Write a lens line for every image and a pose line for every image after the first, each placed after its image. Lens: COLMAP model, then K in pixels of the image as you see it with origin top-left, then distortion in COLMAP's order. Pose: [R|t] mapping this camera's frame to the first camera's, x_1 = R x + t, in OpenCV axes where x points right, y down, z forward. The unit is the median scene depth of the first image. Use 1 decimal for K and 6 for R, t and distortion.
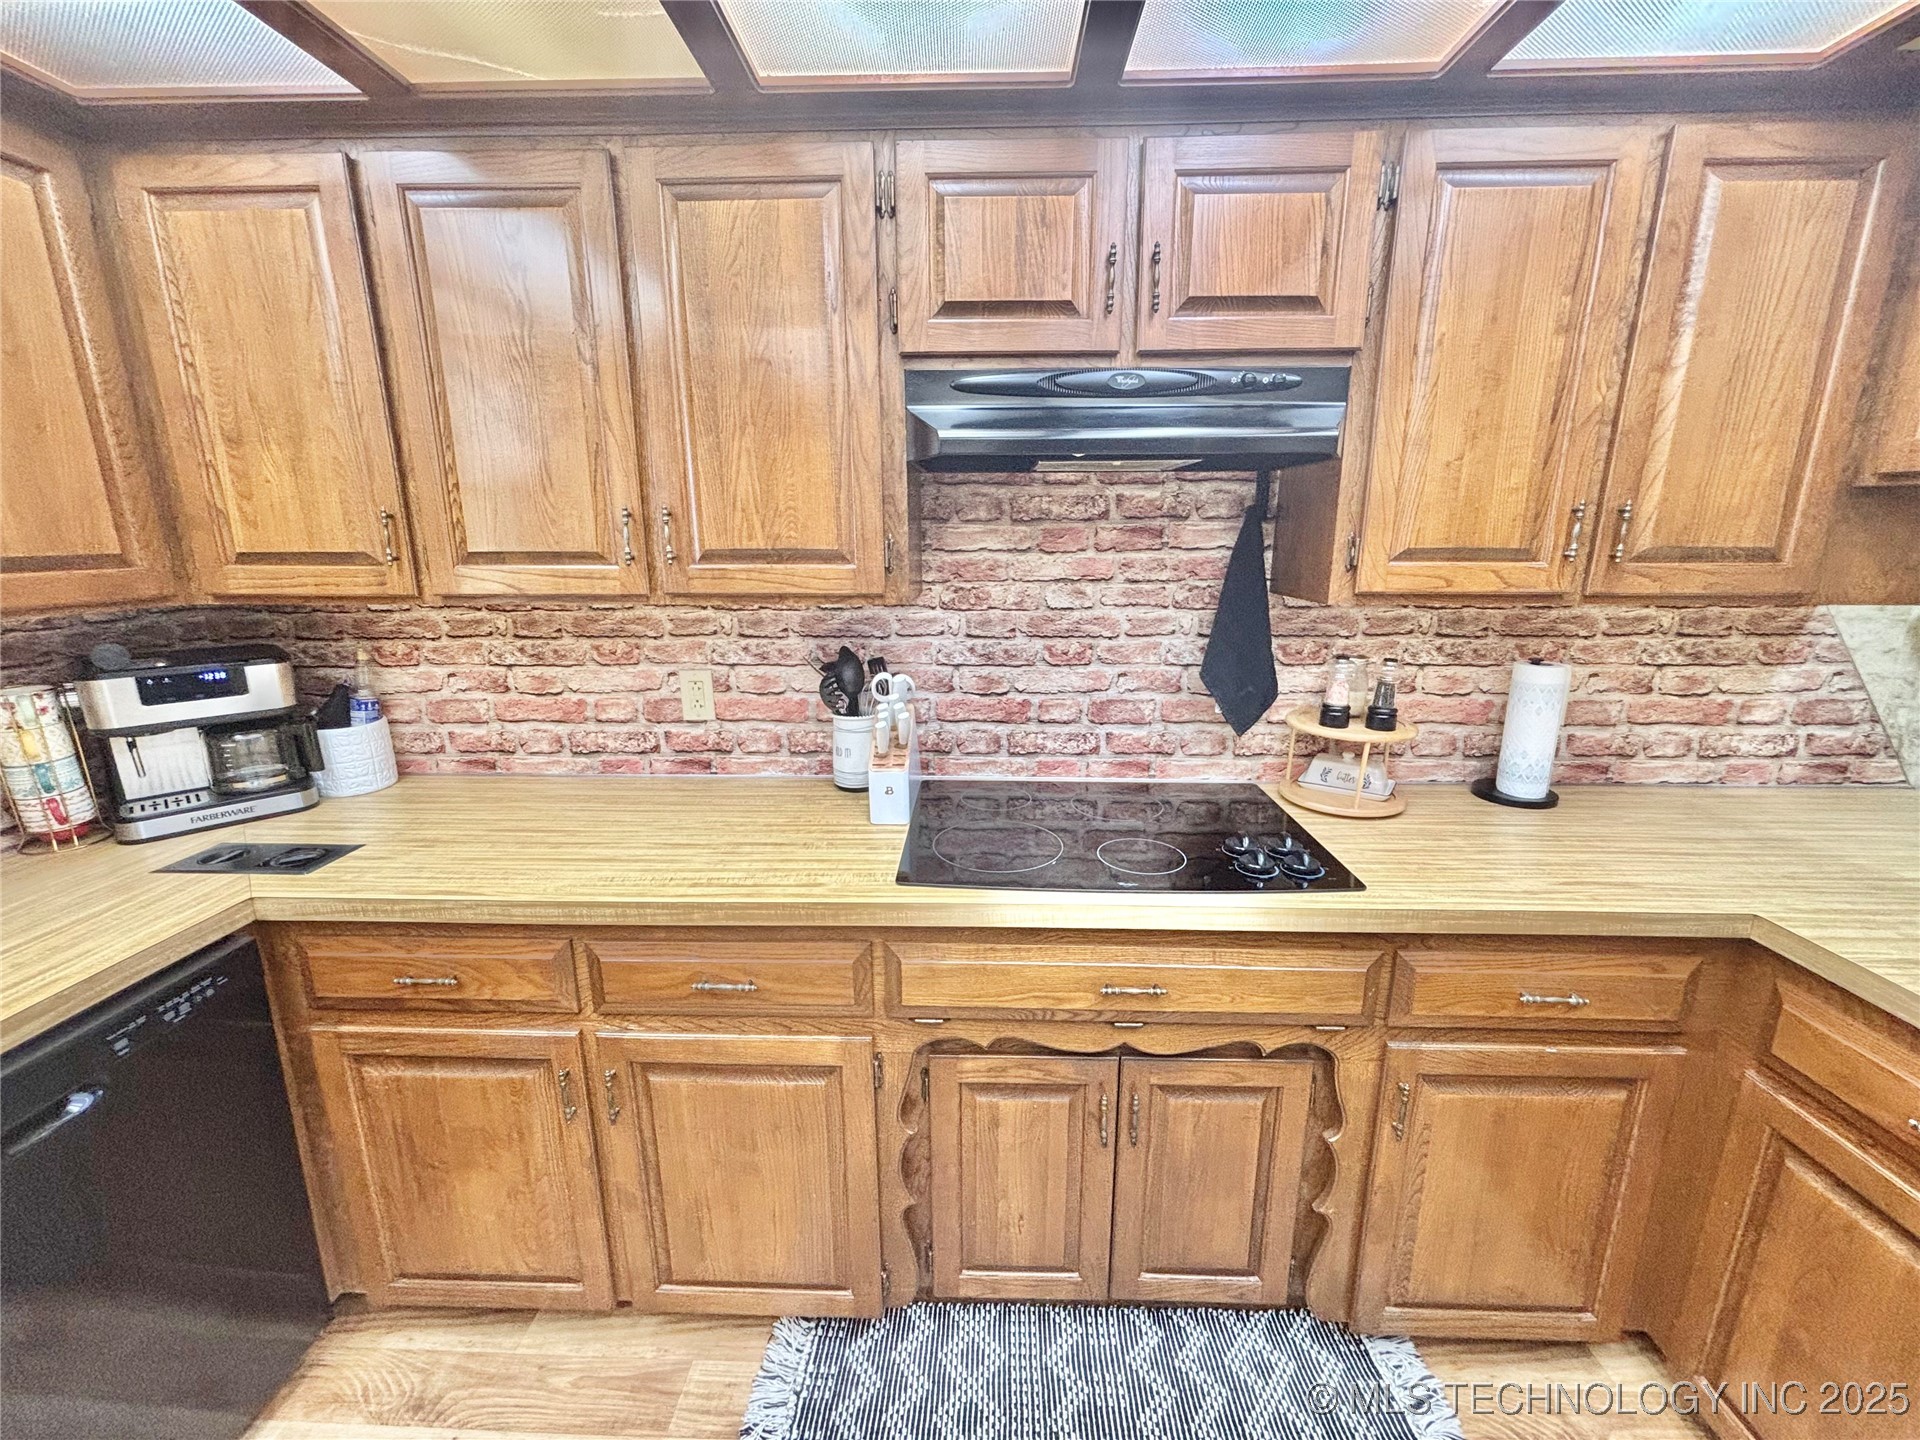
lens RADIAL K [[764.1, 0, 946.4], [0, 764.1, 712.8], [0, 0, 1]] dist [0.000501, -0.000690]
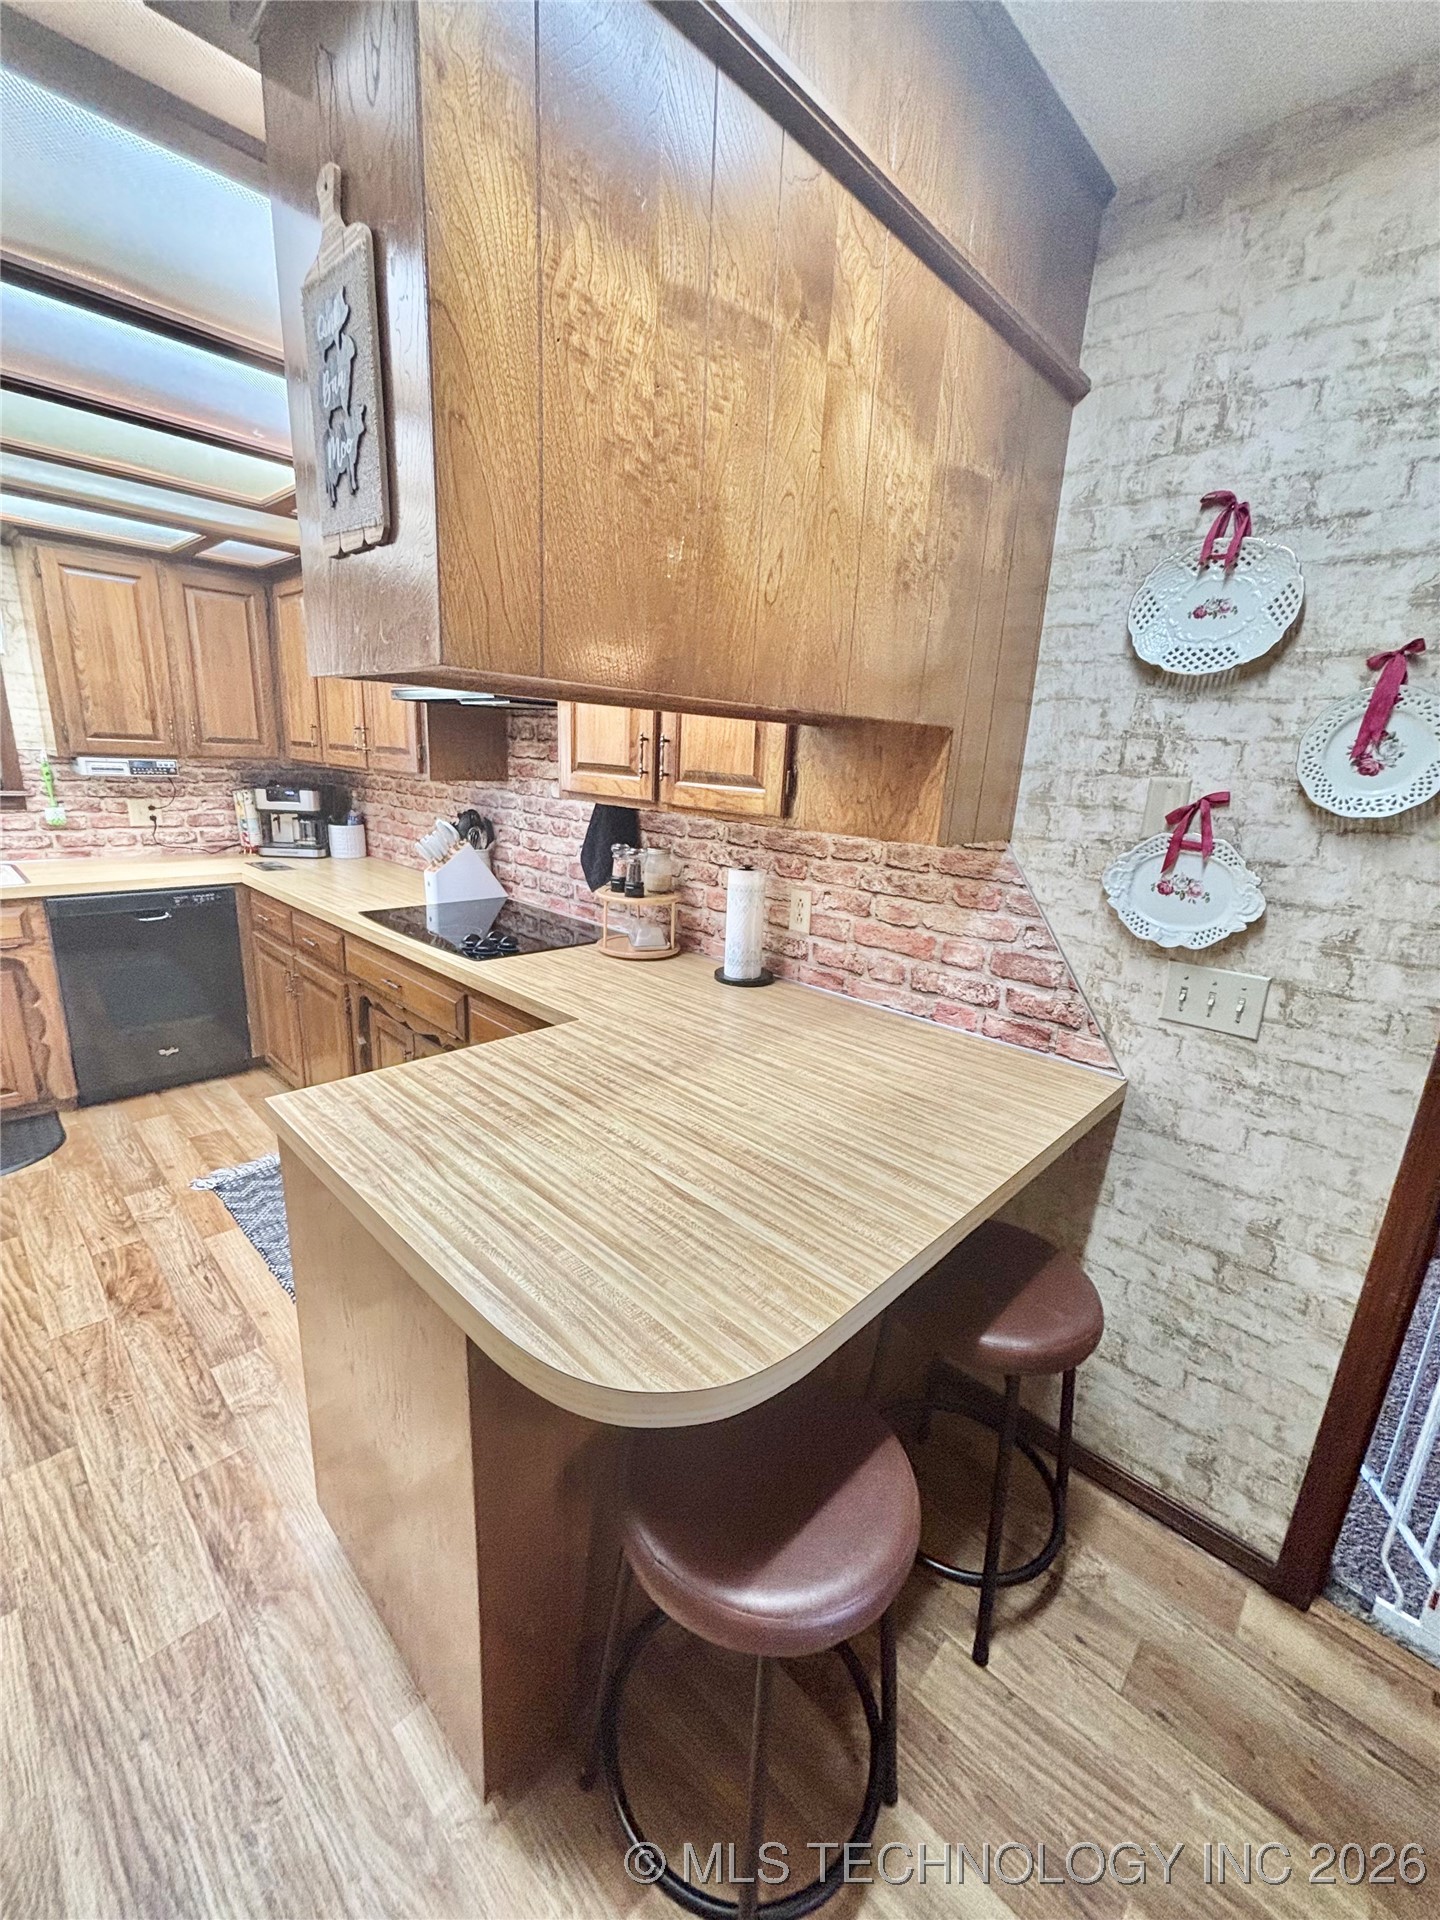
lens RADIAL K [[772.5, 0, 720.0], [0, 772.5, 960.0], [0, 0, 1]] dist [-0.001653, -0.000571]
pose [[0.746670, 0.210873, -0.630886, 1.602000], [-0.201210, 0.975592, 0.087954, -0.021543], [0.634034, 0.061268, 0.770874, 0.025751]]
